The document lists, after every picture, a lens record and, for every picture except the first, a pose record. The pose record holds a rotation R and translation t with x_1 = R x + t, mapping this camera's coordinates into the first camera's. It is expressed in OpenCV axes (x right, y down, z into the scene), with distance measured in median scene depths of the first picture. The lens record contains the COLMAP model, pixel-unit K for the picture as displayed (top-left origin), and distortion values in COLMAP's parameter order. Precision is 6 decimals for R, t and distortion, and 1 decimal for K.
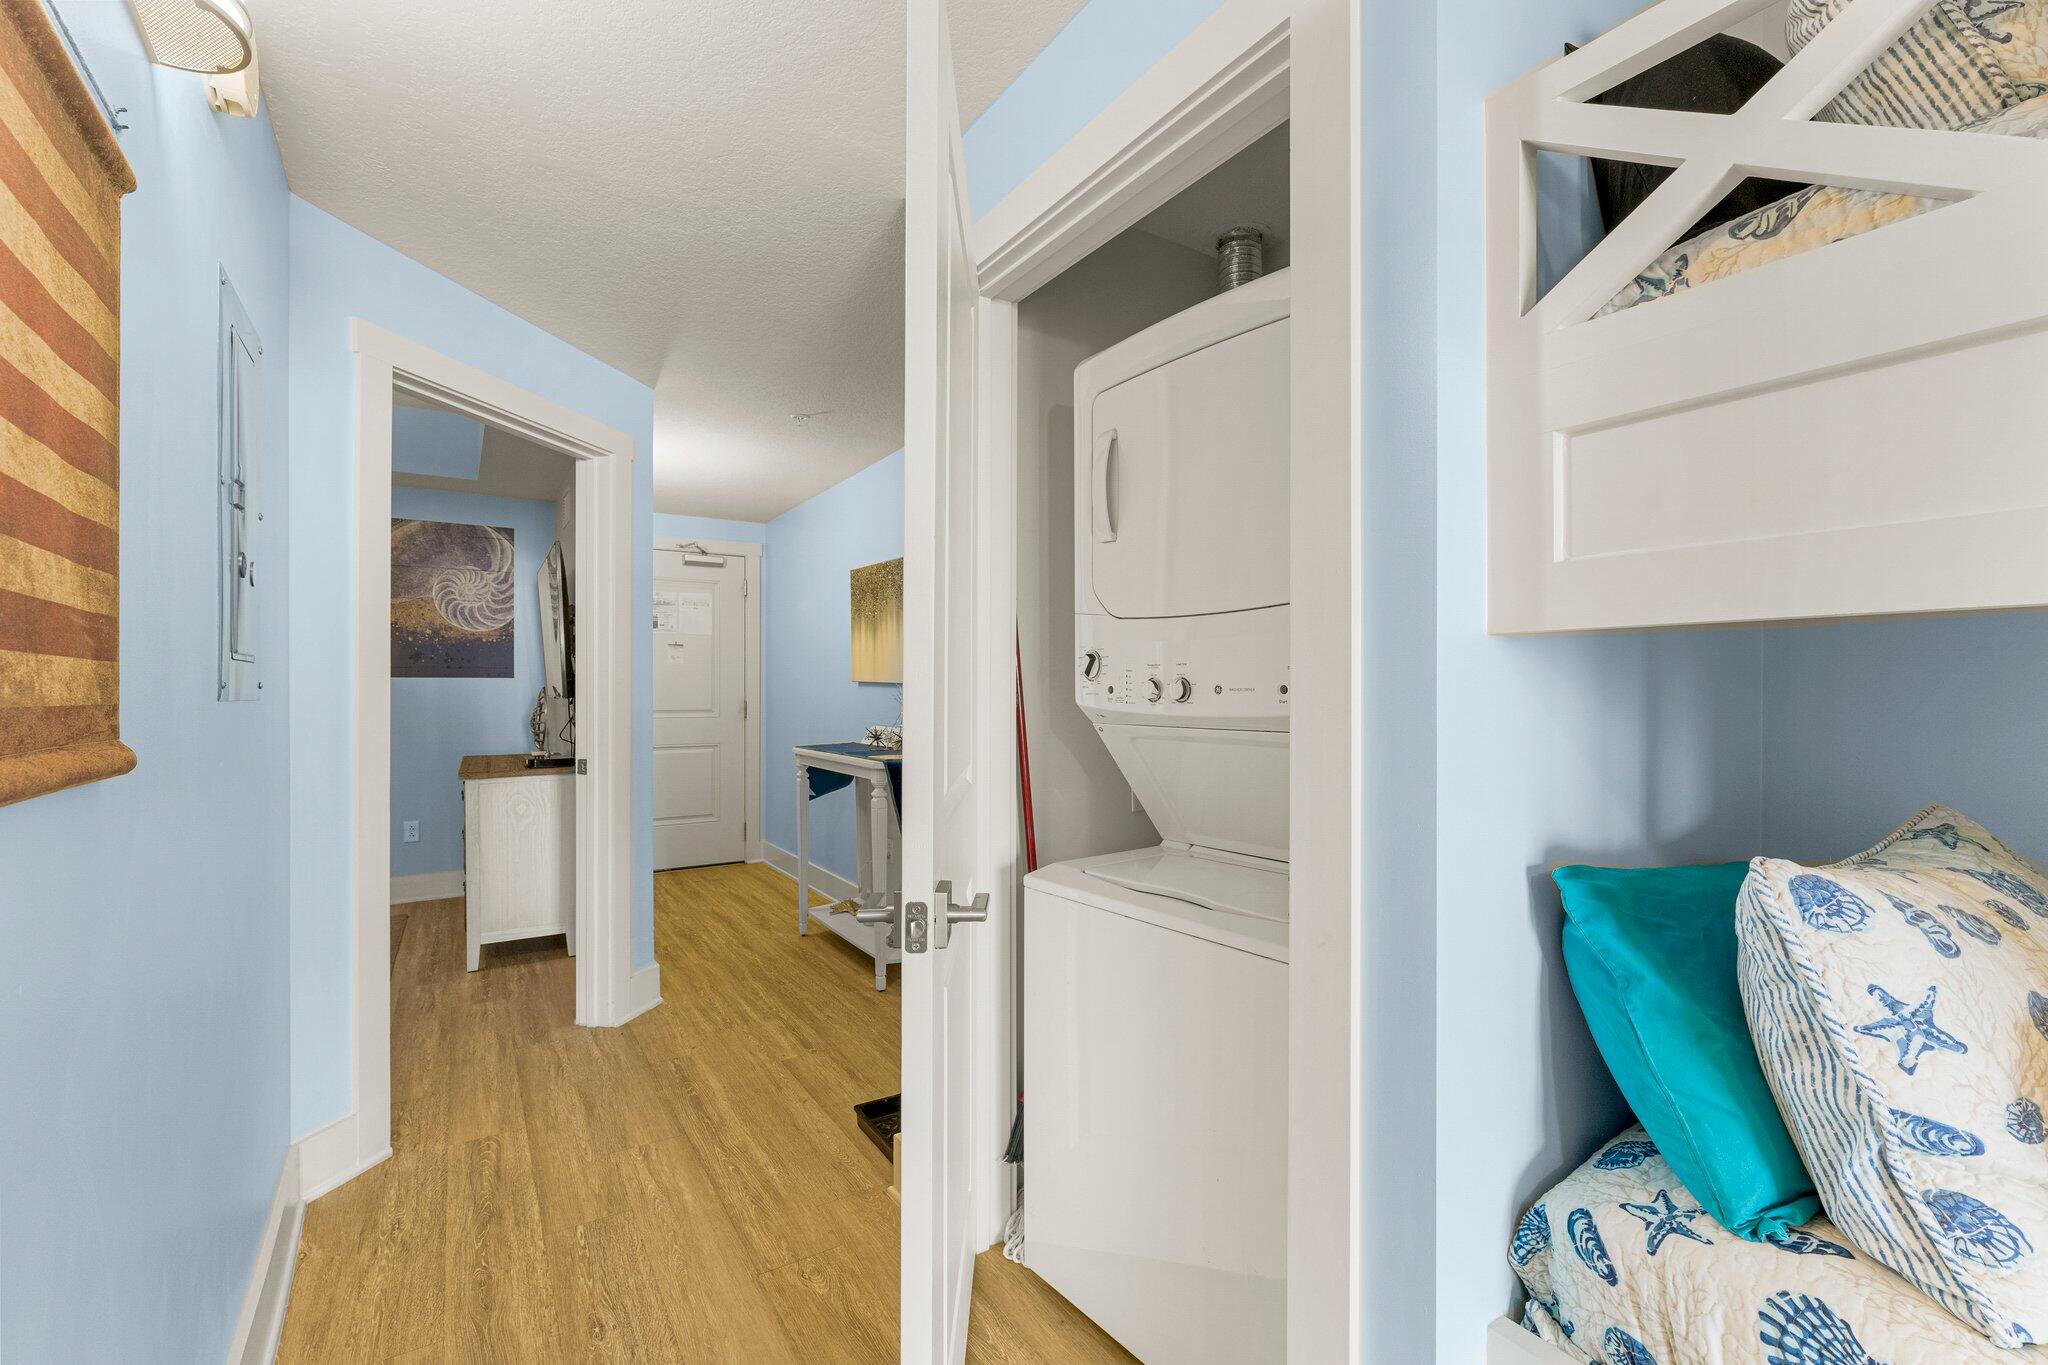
lens RADIAL K [[876.5, 0, 1018.3], [0, 876.5, 691.1], [0, 0, 1]] dist [-0.001889, -0.000319]
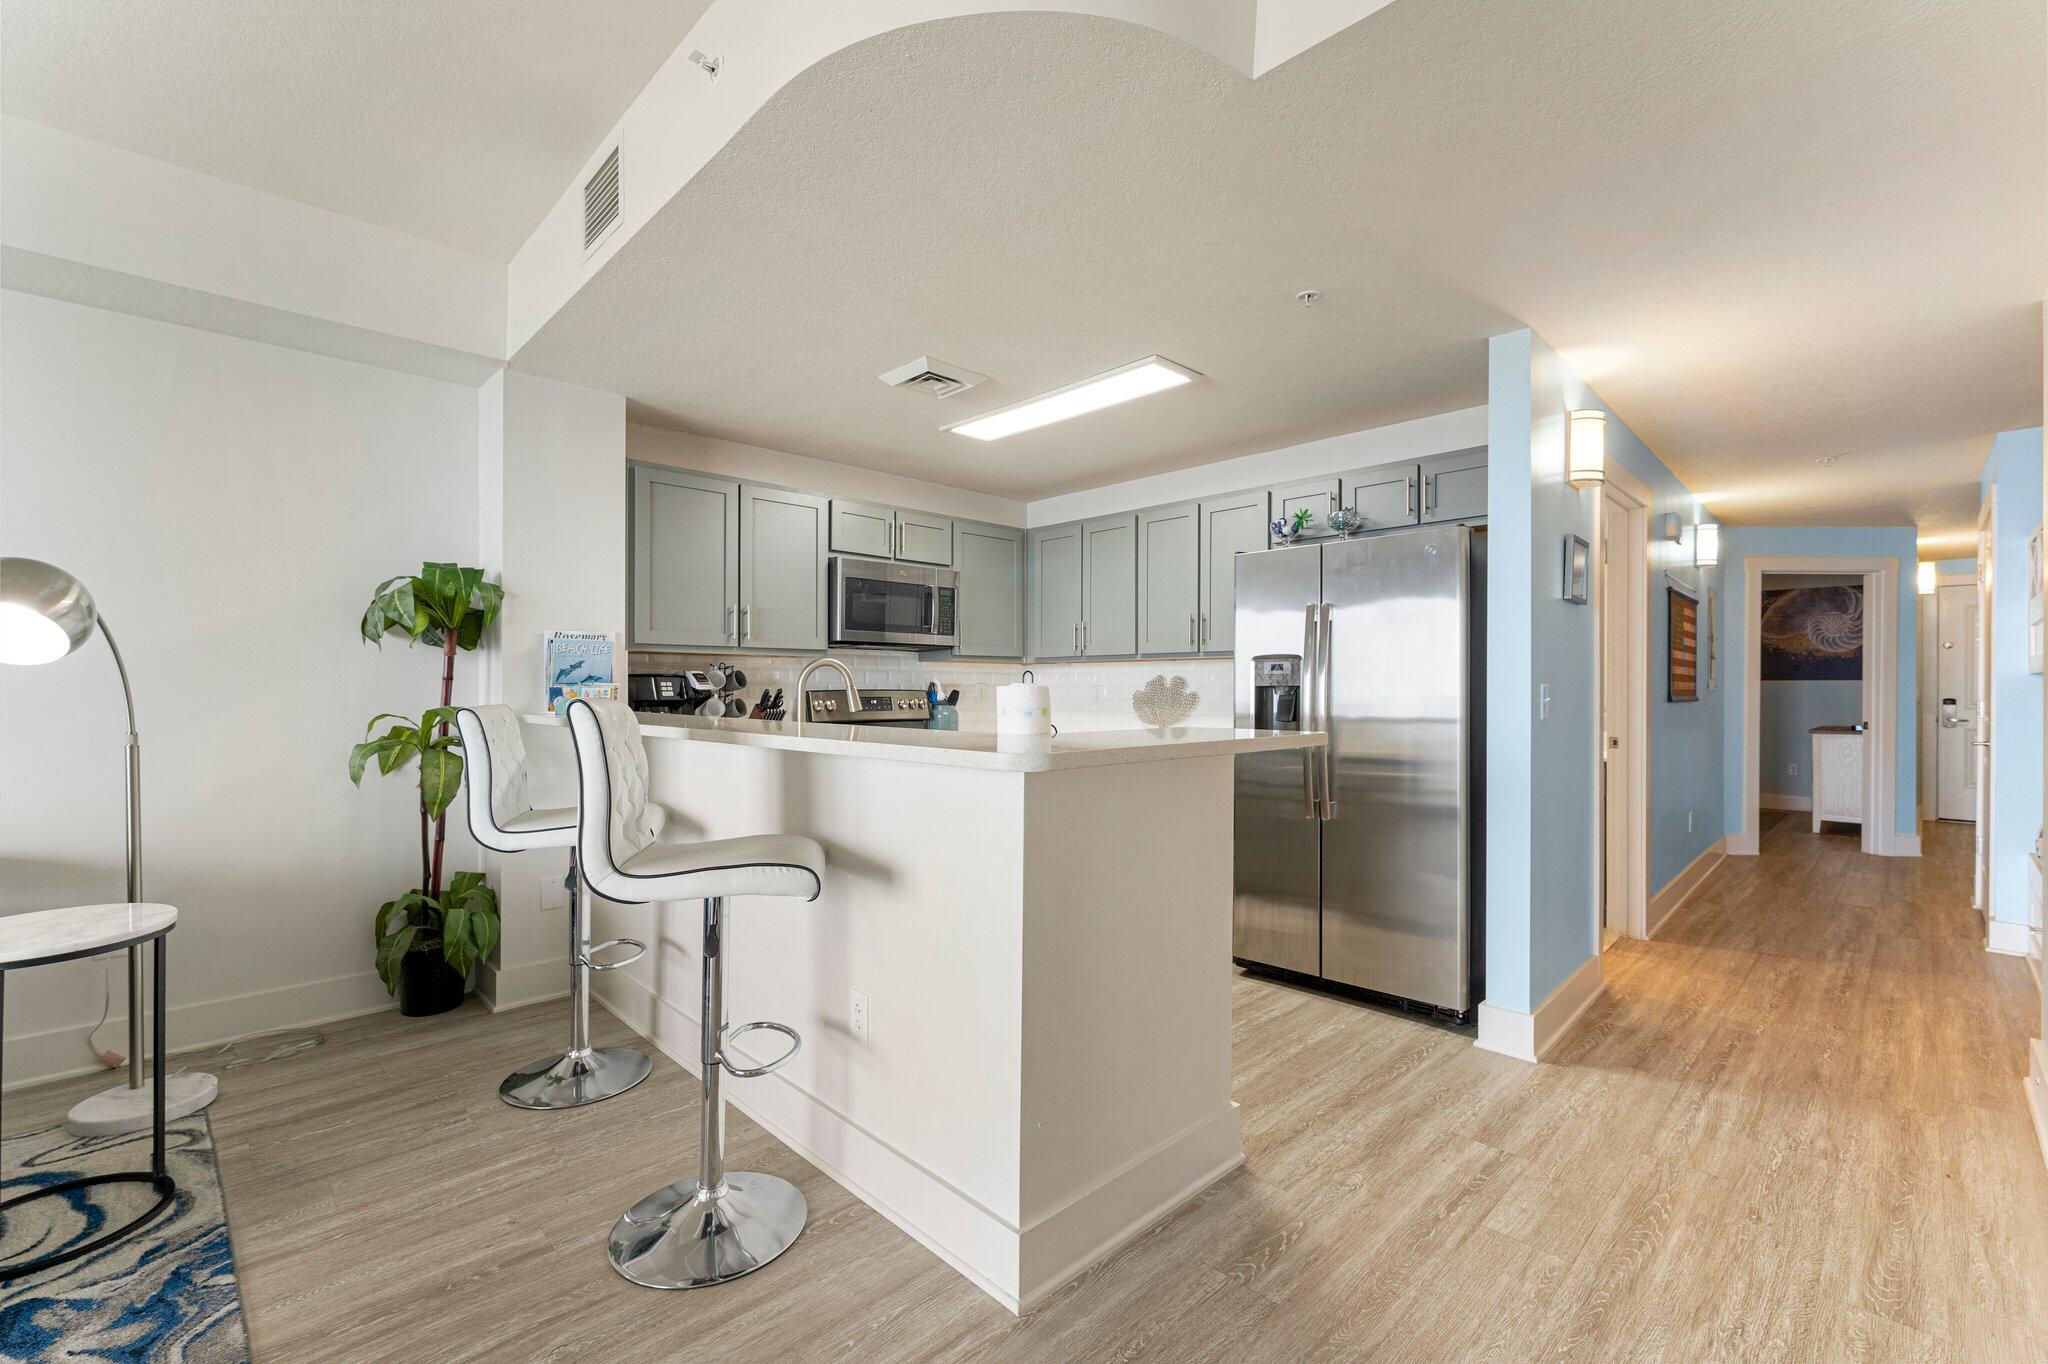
lens RADIAL K [[876.5, 0, 1018.3], [0, 876.5, 690.6], [0, 0, 1]] dist [-0.001889, -0.000319]
pose [[0.198969, 0.004998, -0.979993, 4.500316], [-0.004357, 0.999982, 0.004215, 0.021809], [0.979996, 0.003431, 0.198987, -5.451033]]
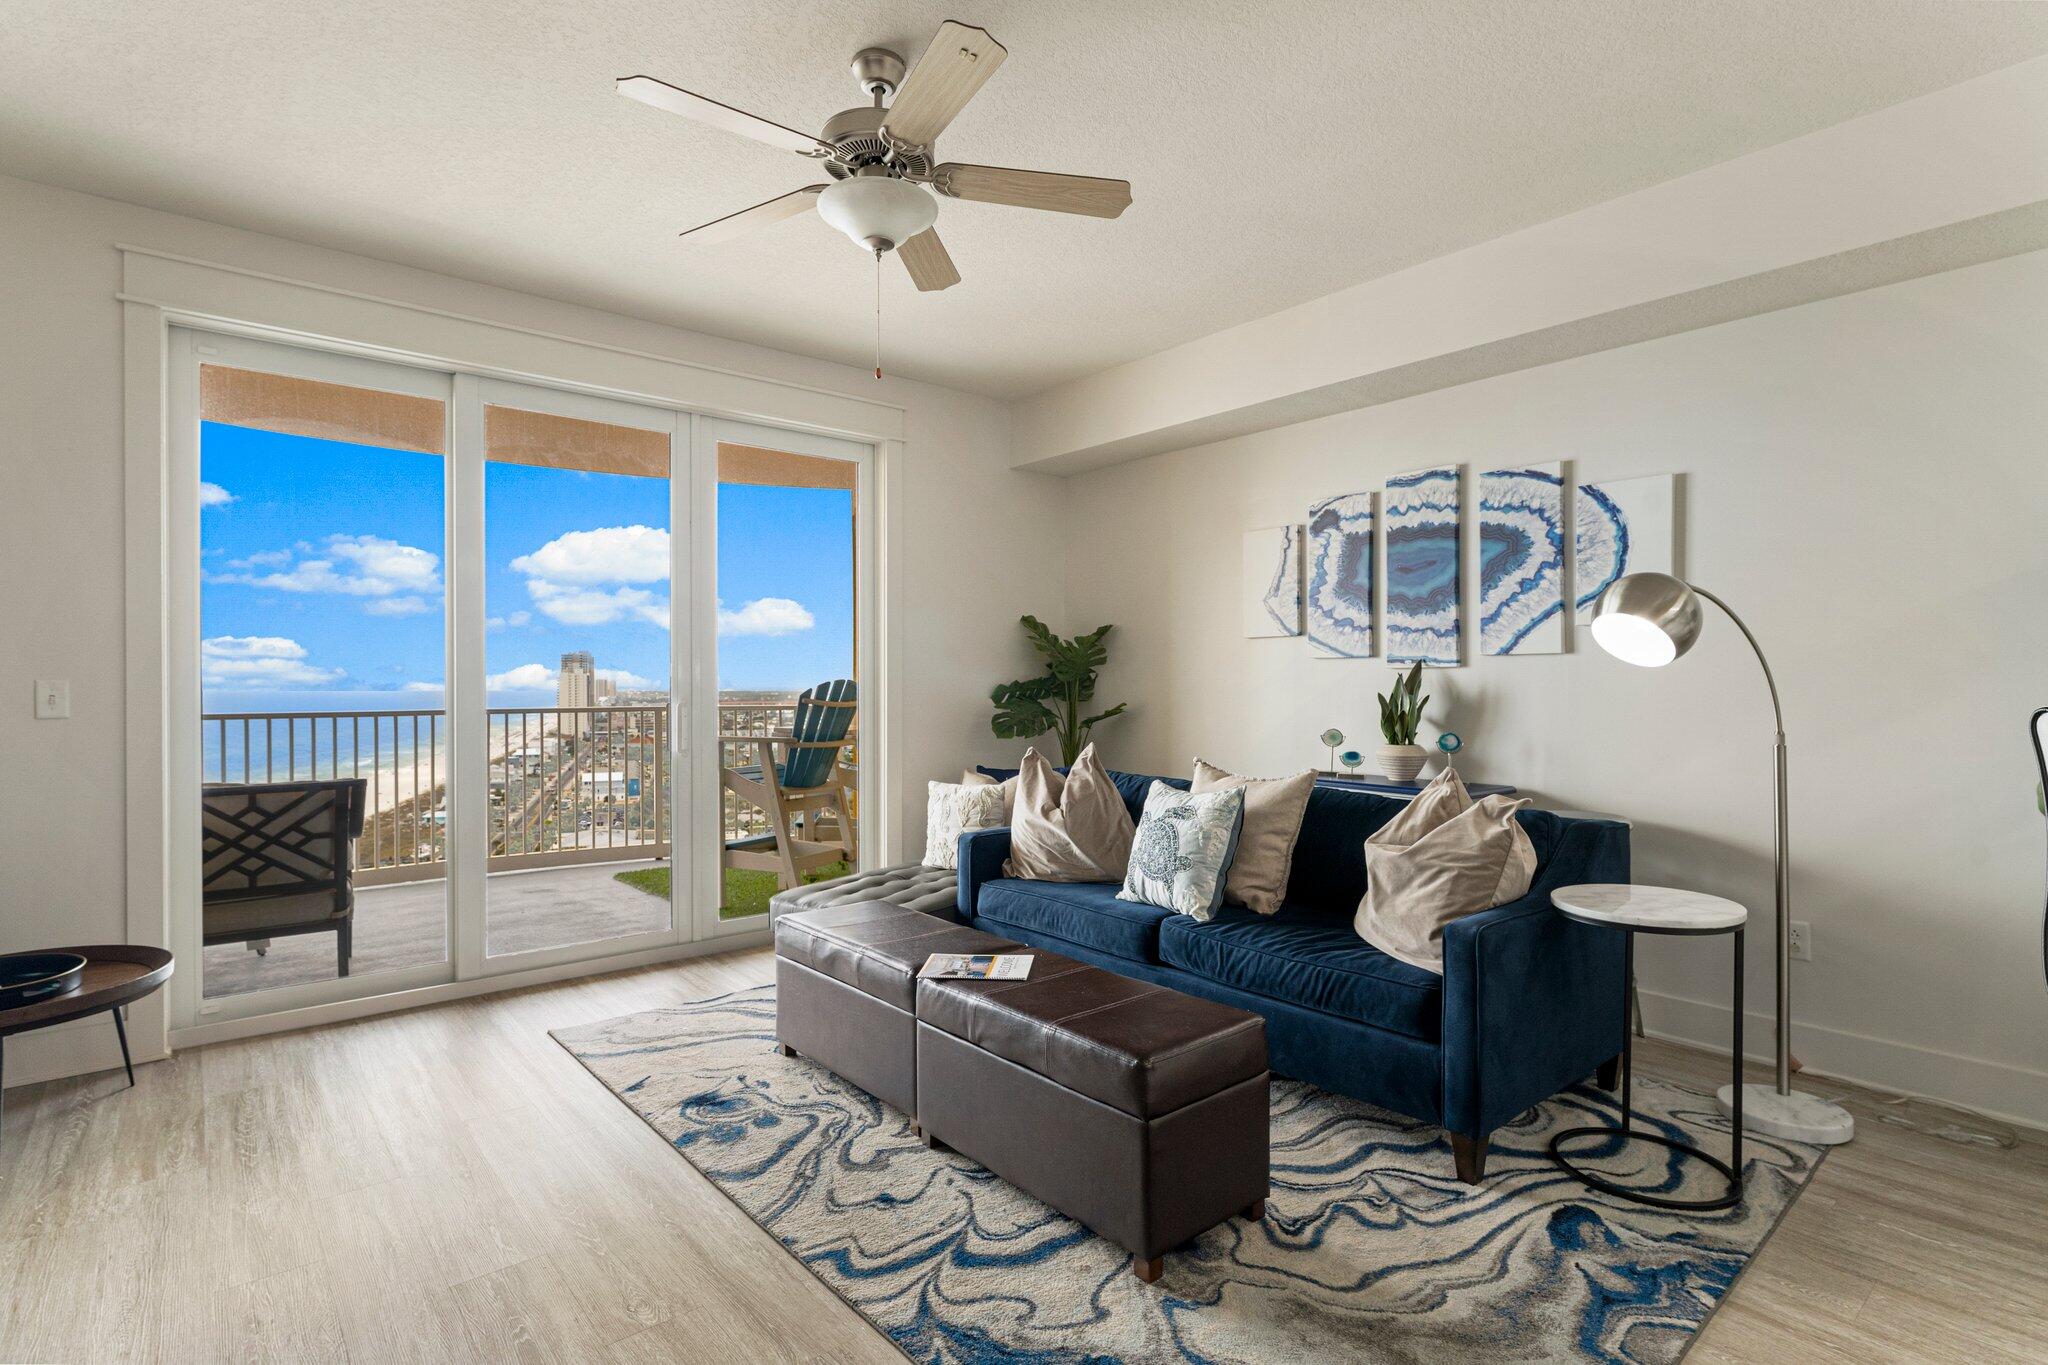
lens RADIAL K [[1000.0, 0, 1012.0], [0, 1000.0, 691.1], [0, 0, 1]] dist [-0.002370, 0.000236]
pose [[-0.993093, 0.002325, -0.117306, 3.941731], [0.000978, 0.999933, 0.011539, 0.008052], [0.117325, 0.011345, -0.993029, -4.785861]]
